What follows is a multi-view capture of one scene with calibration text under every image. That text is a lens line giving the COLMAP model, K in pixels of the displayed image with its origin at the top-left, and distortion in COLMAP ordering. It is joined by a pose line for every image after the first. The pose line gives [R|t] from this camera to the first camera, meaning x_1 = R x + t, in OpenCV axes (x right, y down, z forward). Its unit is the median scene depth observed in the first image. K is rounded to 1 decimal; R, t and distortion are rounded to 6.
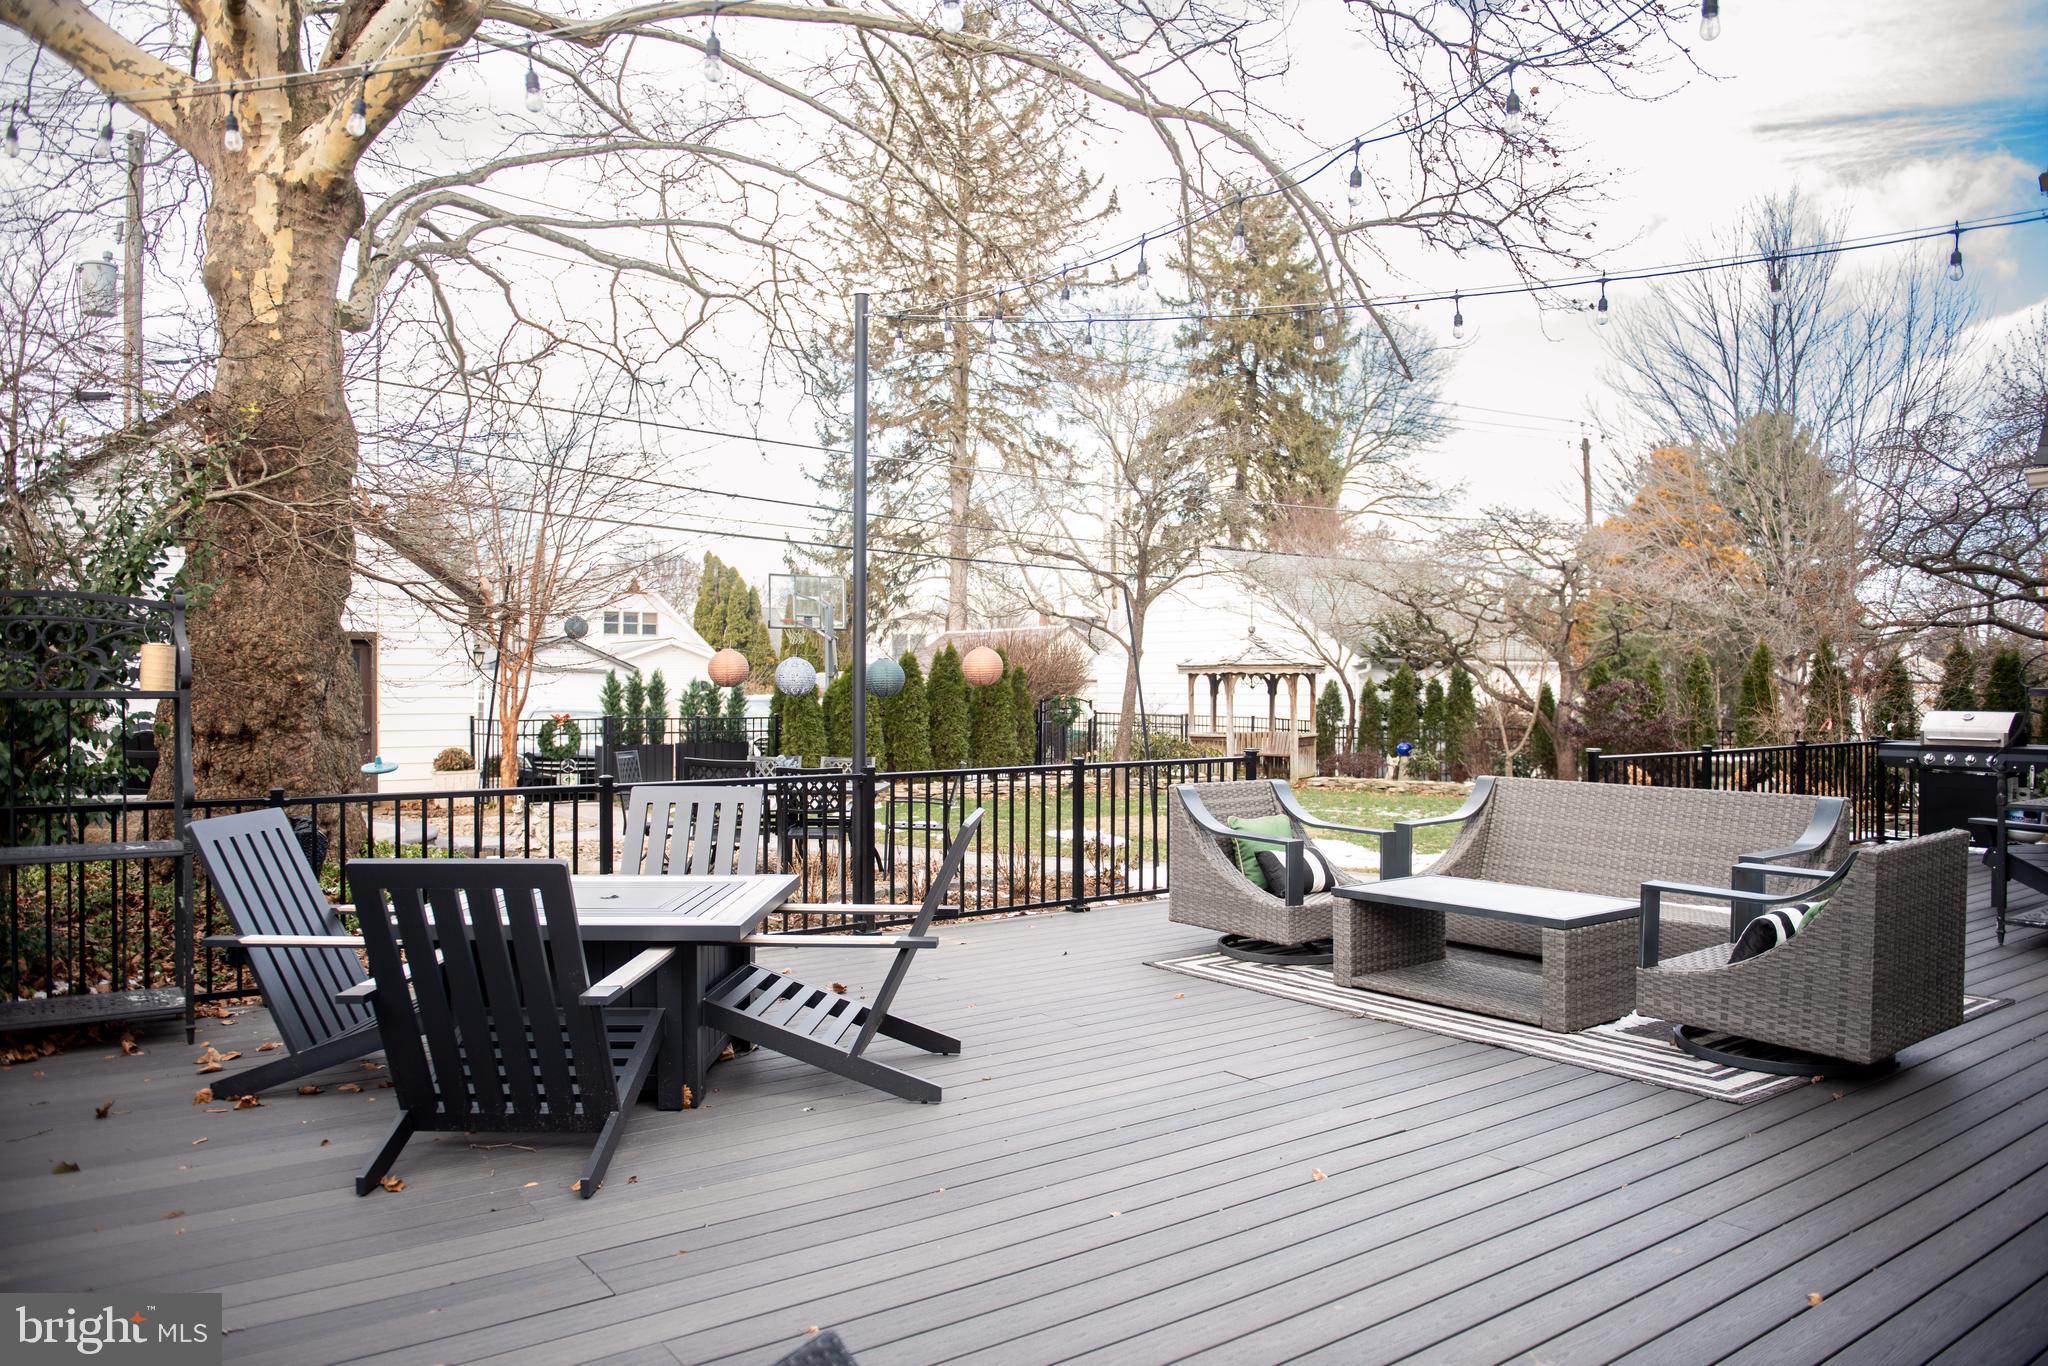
lens RADIAL K [[1418.0, 0, 1024.0], [0, 1418.0, 683.0], [0, 0, 1]] dist [0.001612, 0.000595]
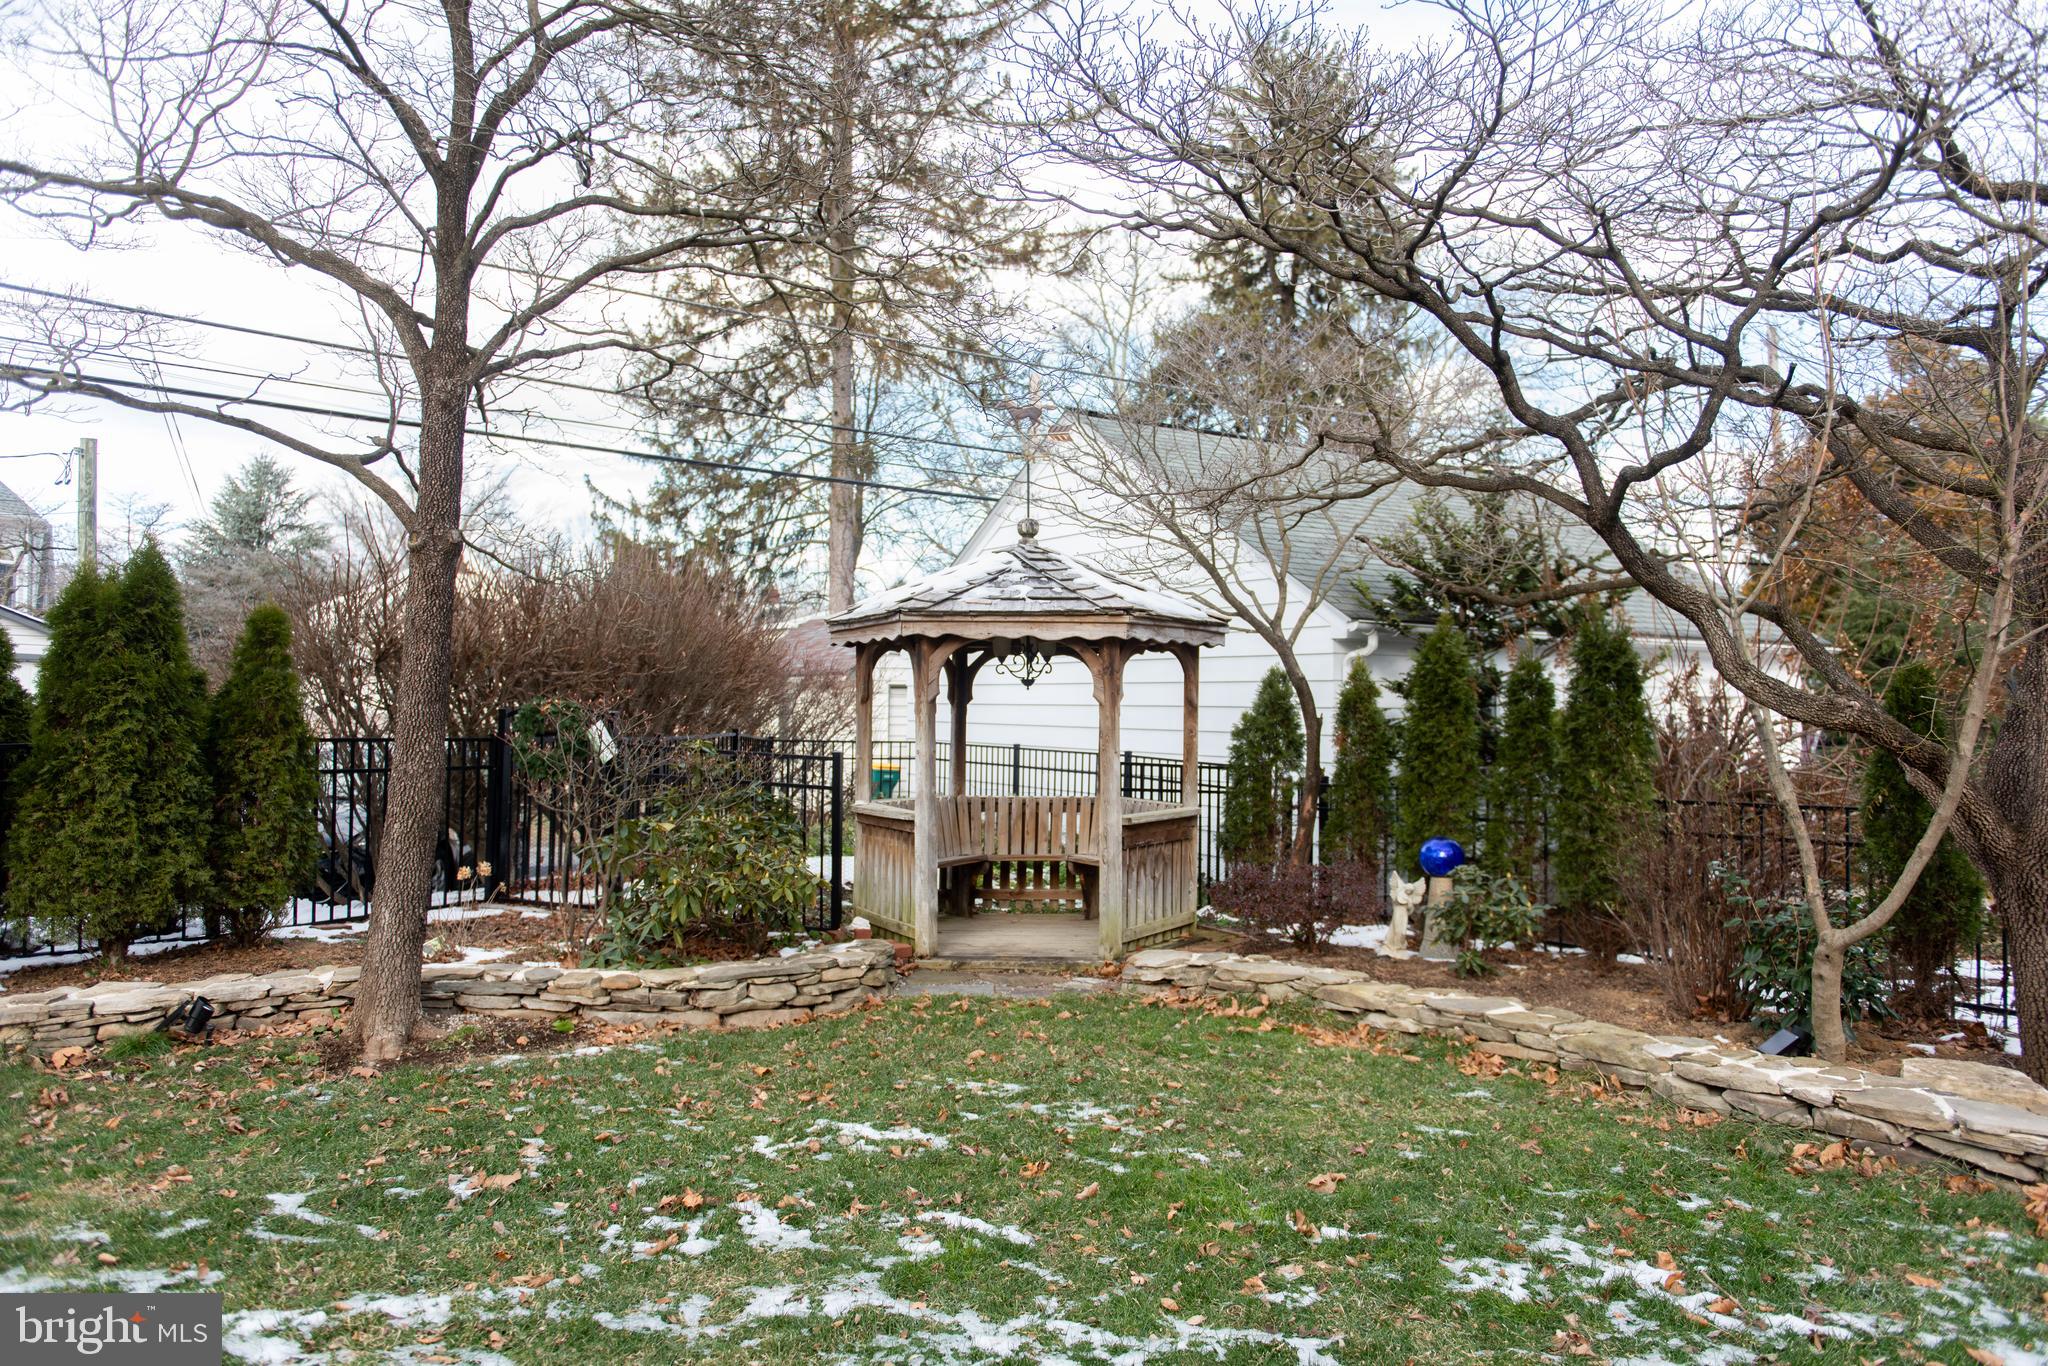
lens RADIAL K [[1418.0, 0, 1024.0], [0, 1418.0, 683.0], [0, 0, 1]] dist [0.001612, 0.000595]
pose [[0.997929, 0.003352, -0.064244, 0.171489], [-0.004211, 0.999903, -0.013240, 0.007608], [0.064194, 0.013483, 0.997846, 0.586775]]
